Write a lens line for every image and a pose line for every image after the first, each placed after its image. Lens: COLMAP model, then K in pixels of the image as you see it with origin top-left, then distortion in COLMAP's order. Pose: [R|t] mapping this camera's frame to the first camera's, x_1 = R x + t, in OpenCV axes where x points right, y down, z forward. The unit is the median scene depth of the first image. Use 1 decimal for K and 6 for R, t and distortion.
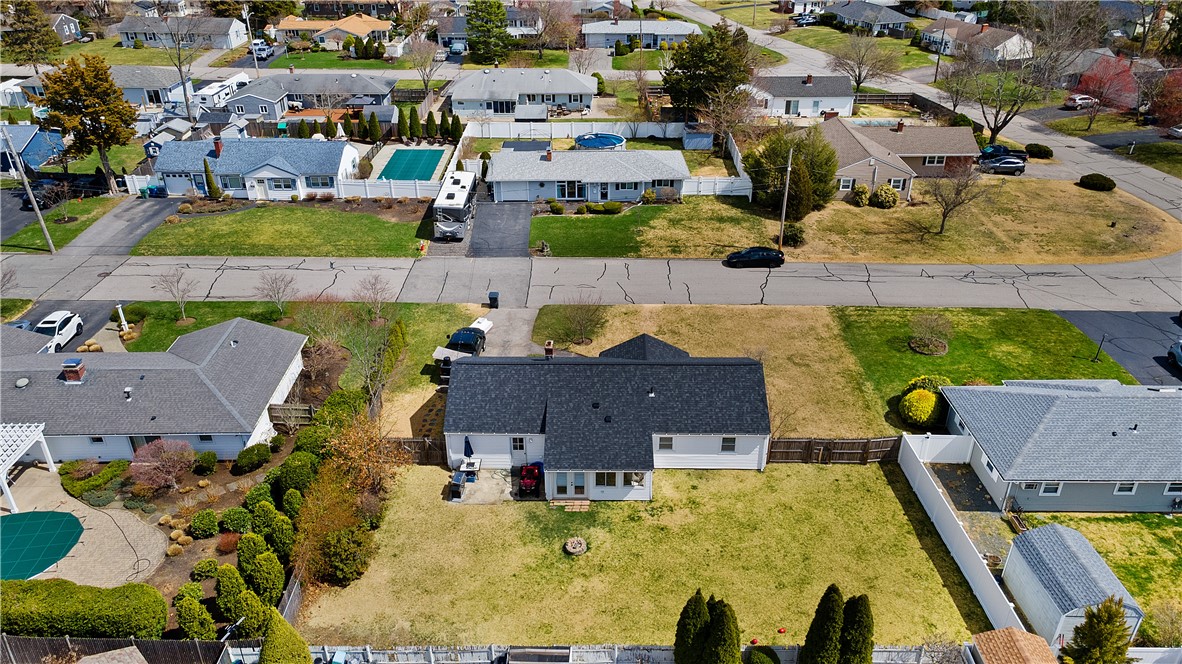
lens RADIAL K [[859.7, 0, 594.0], [0, 859.7, 331.9], [0, 0, 1]] dist [0.027107, 0.009528]
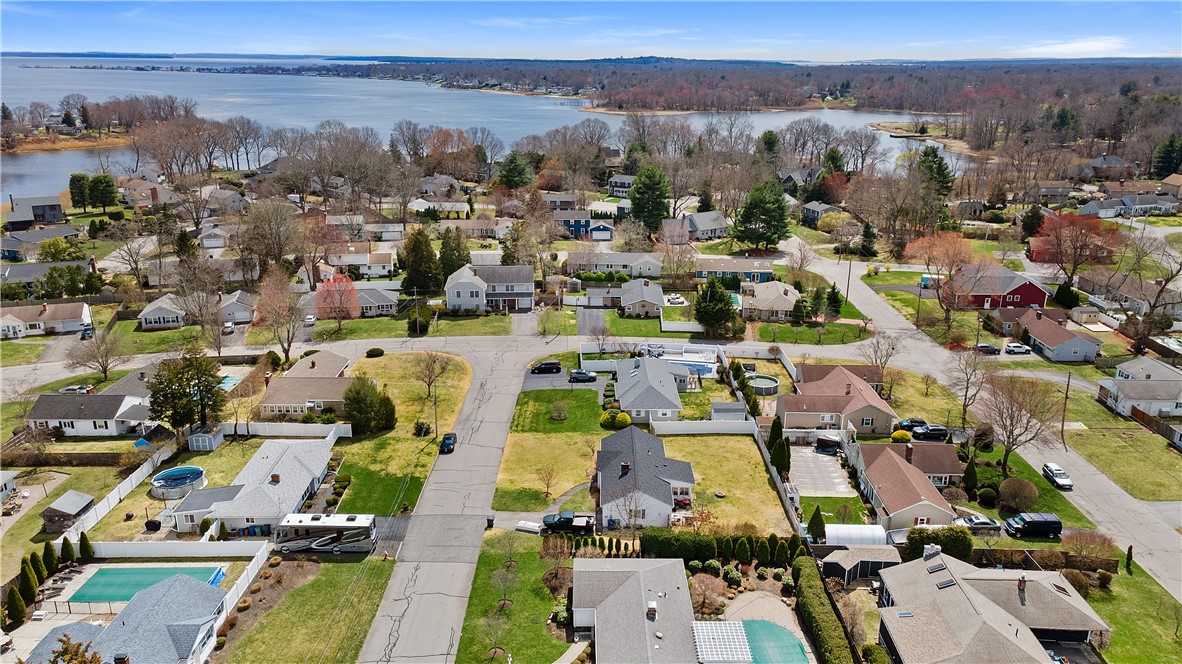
lens RADIAL K [[859.7, 0, 594.2], [0, 859.7, 338.9], [0, 0, 1]] dist [0.027107, 0.009528]
pose [[-0.005974, -0.305424, 0.952198, -1.121019], [0.474871, 0.837131, 0.271494, -0.483482], [-0.880035, 0.453793, 0.140036, 0.388709]]
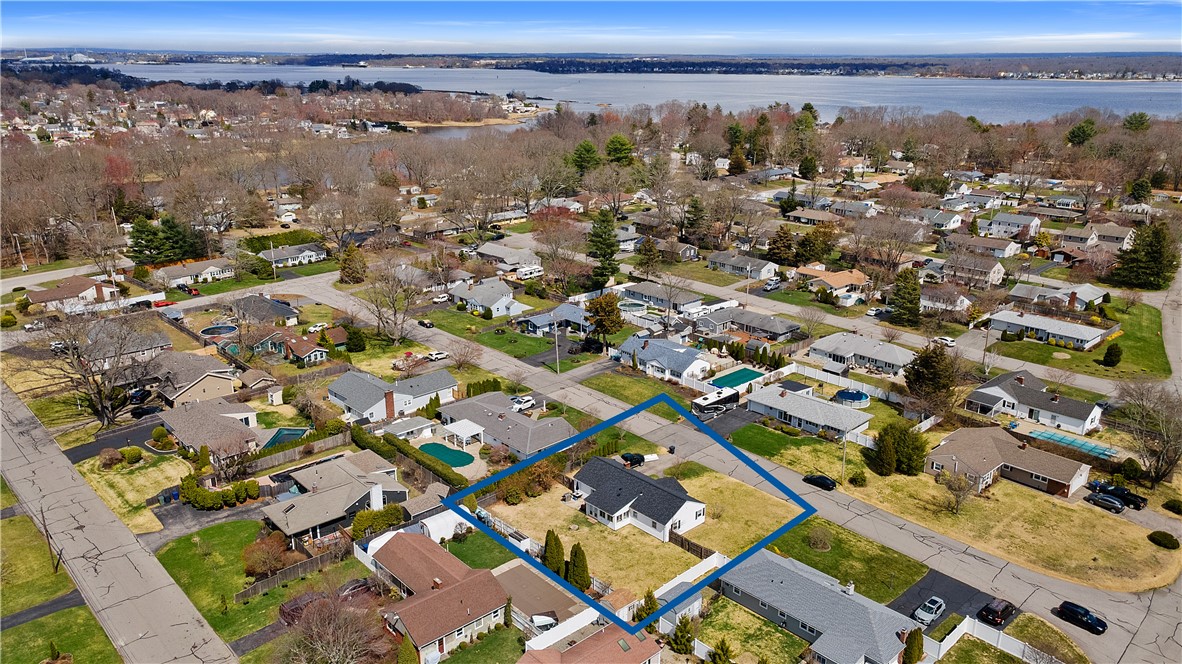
lens RADIAL K [[859.7, 0, 590.7], [0, 859.7, 333.1], [0, 0, 1]] dist [0.027107, 0.009528]
pose [[0.683622, 0.226249, -0.693882, 0.871049], [-0.354397, 0.934031, -0.044603, -0.107693], [0.638016, 0.276401, 0.718706, -0.529246]]
